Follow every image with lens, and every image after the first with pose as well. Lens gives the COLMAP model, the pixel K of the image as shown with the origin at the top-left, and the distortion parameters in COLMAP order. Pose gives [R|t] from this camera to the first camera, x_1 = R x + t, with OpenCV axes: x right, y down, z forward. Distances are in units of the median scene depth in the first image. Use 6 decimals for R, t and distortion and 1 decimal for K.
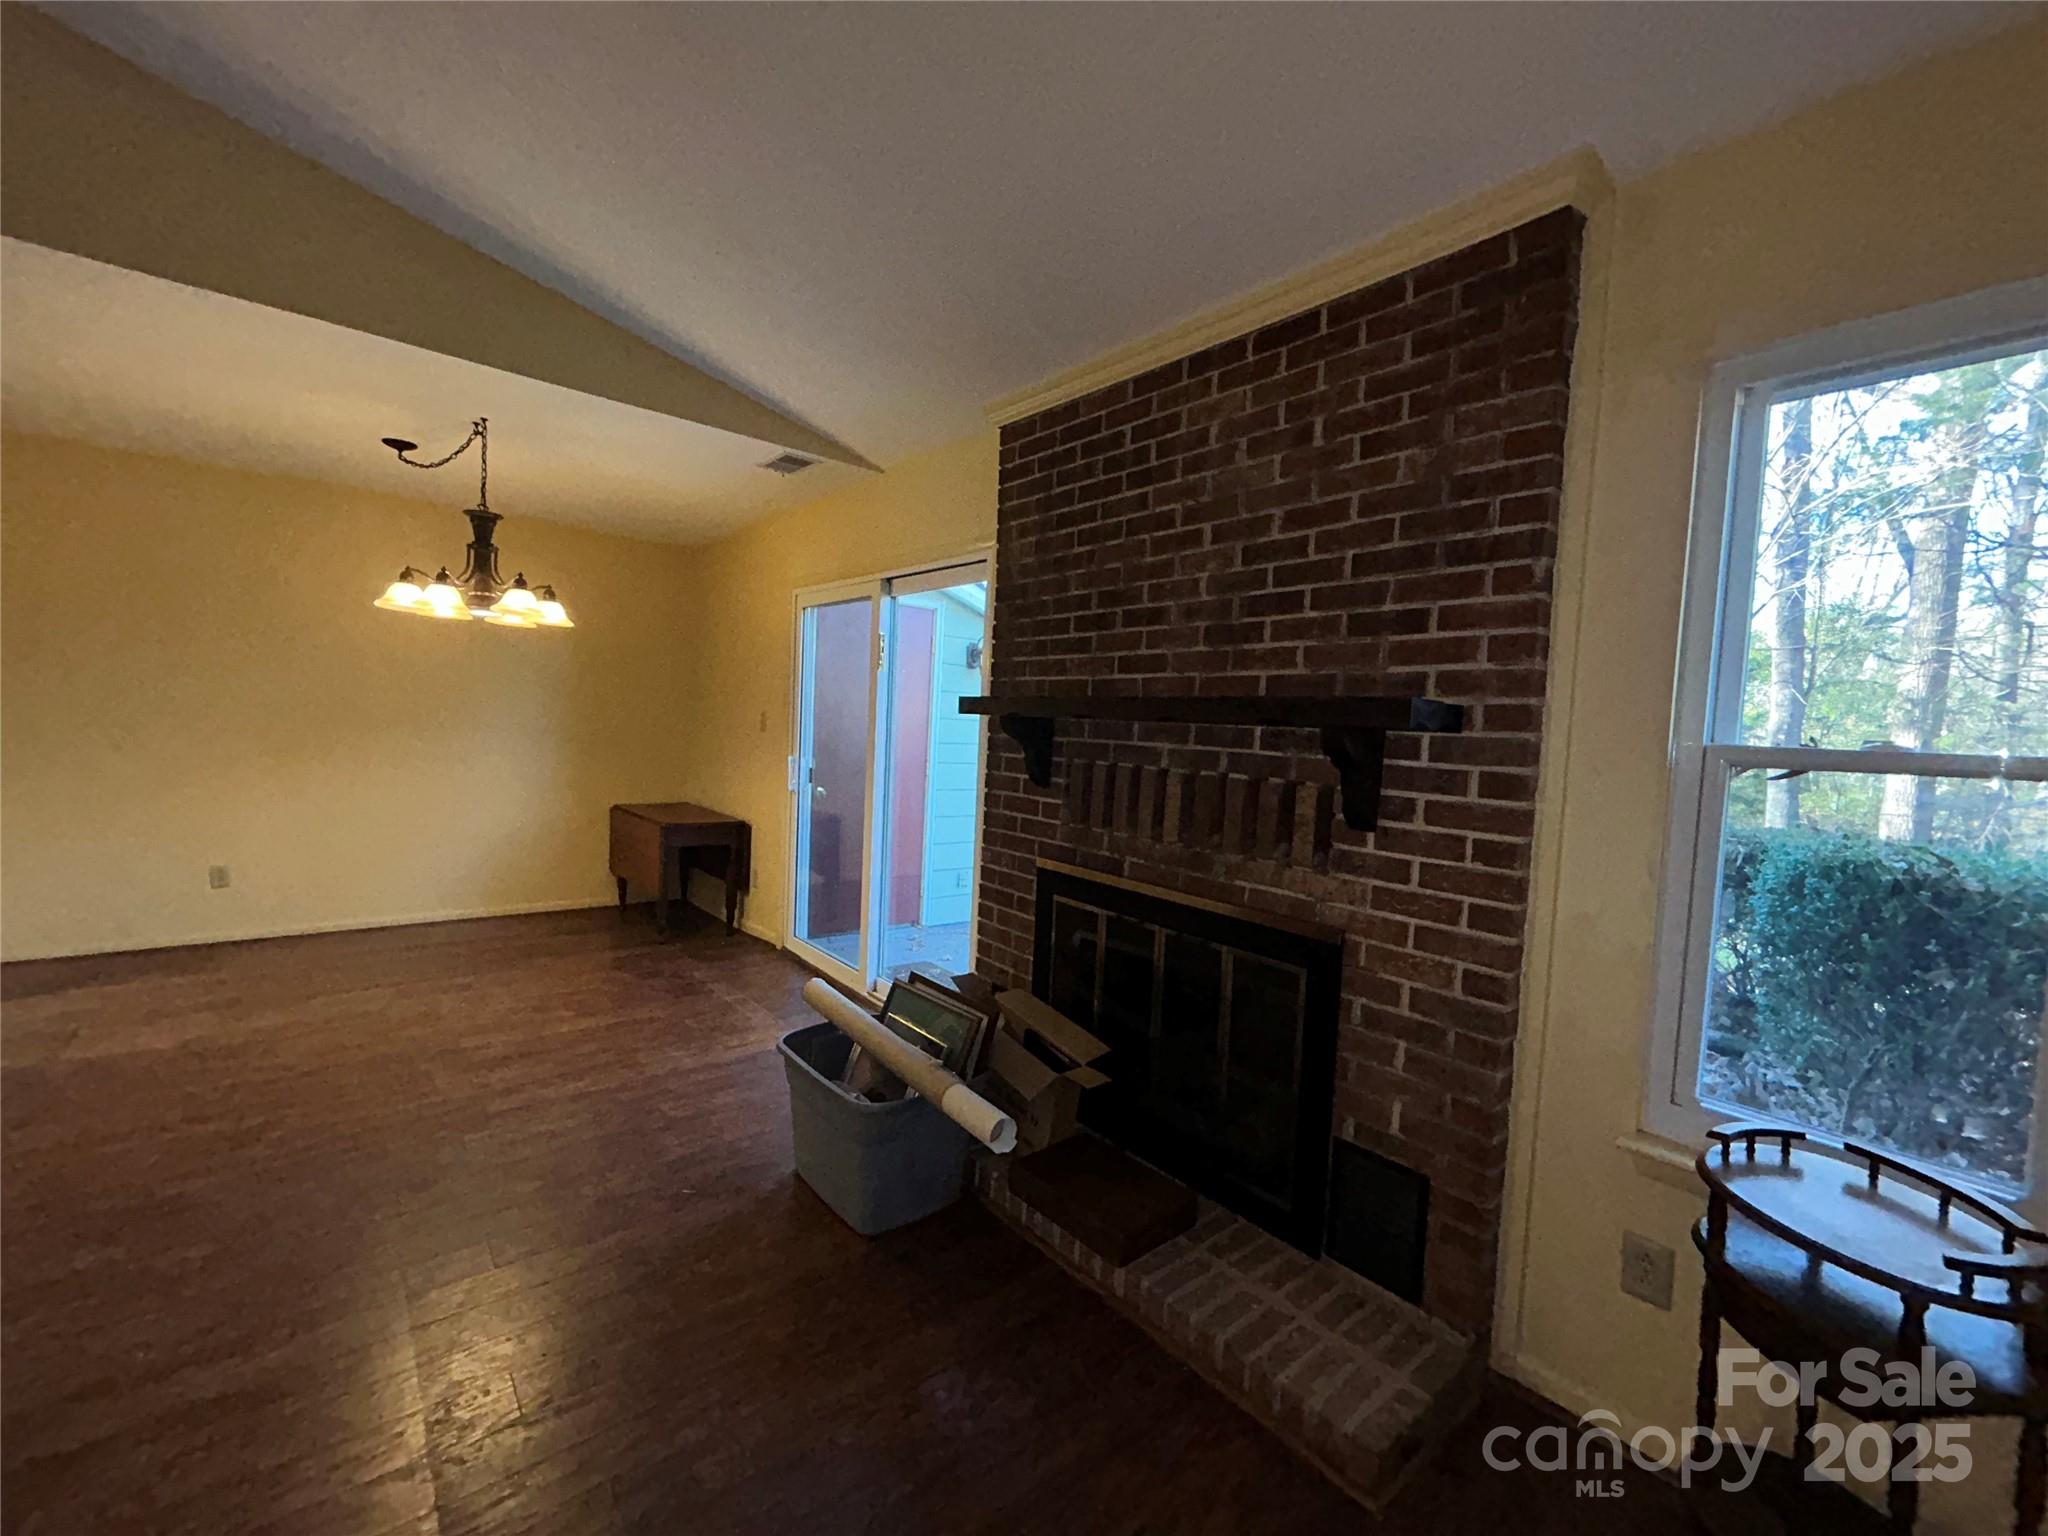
lens RADIAL K [[833.5, 0, 1035.4], [0, 833.5, 763.3], [0, 0, 1]] dist [-0.003380, 0.000596]
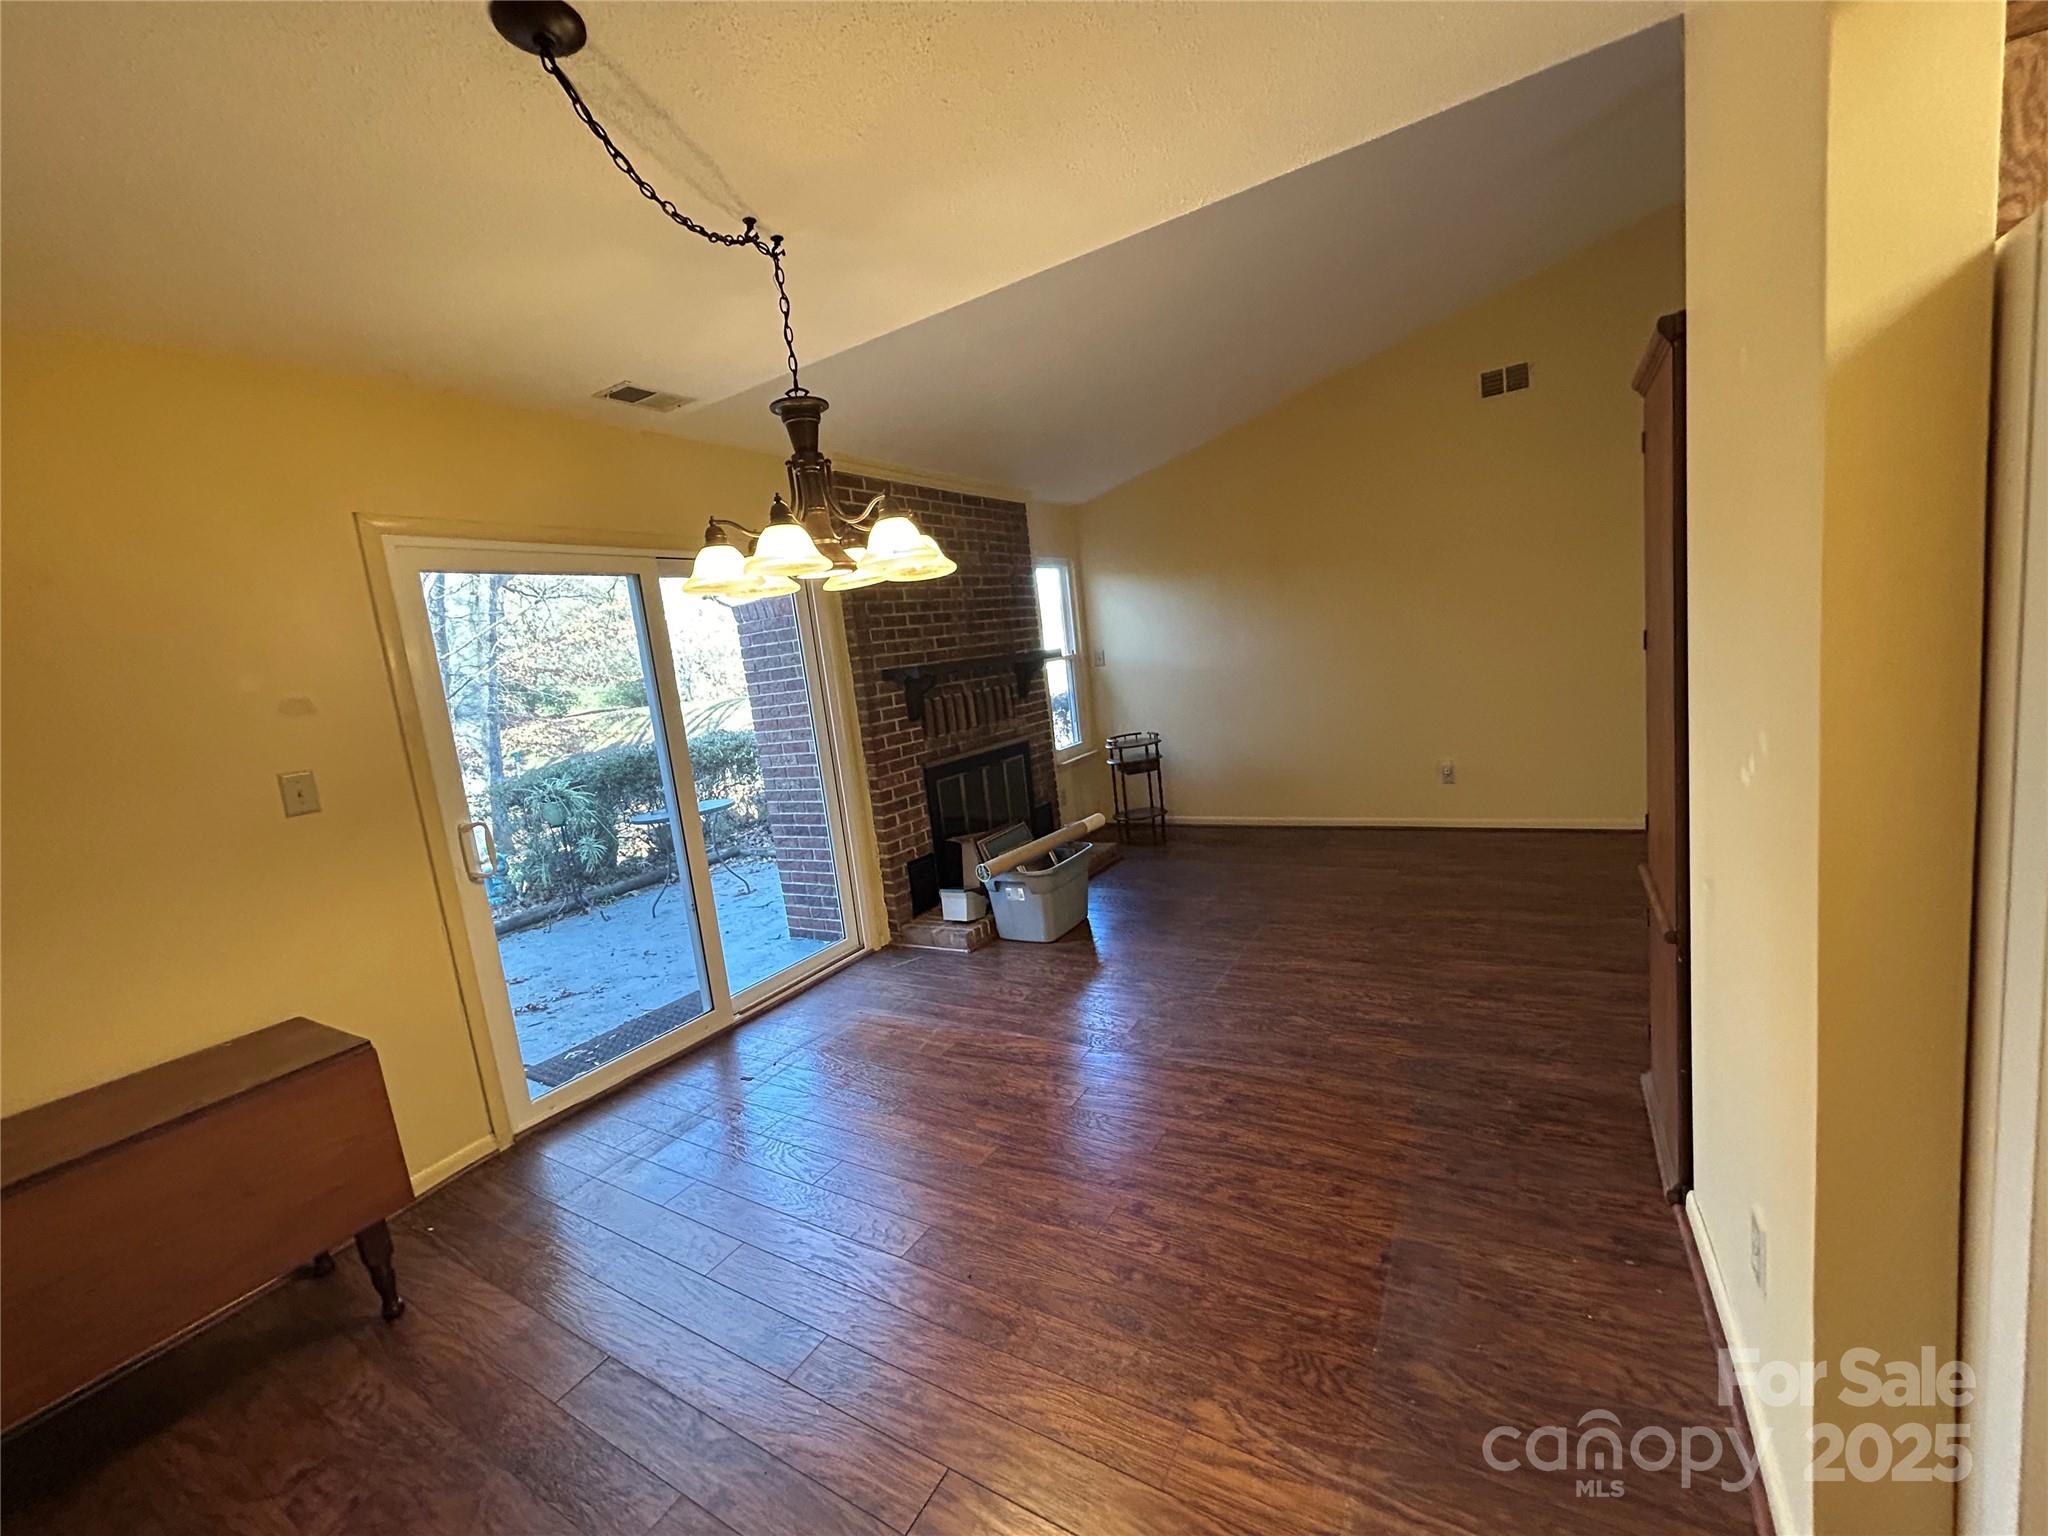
lens RADIAL K [[833.5, 0, 1009.9], [0, 833.5, 780.9], [0, 0, 1]] dist [-0.003380, 0.000596]
pose [[-0.312552, -0.147038, 0.938452, -1.721138], [0.159945, 0.965695, 0.204576, -0.174983], [-0.936338, 0.214041, -0.278312, 1.423983]]
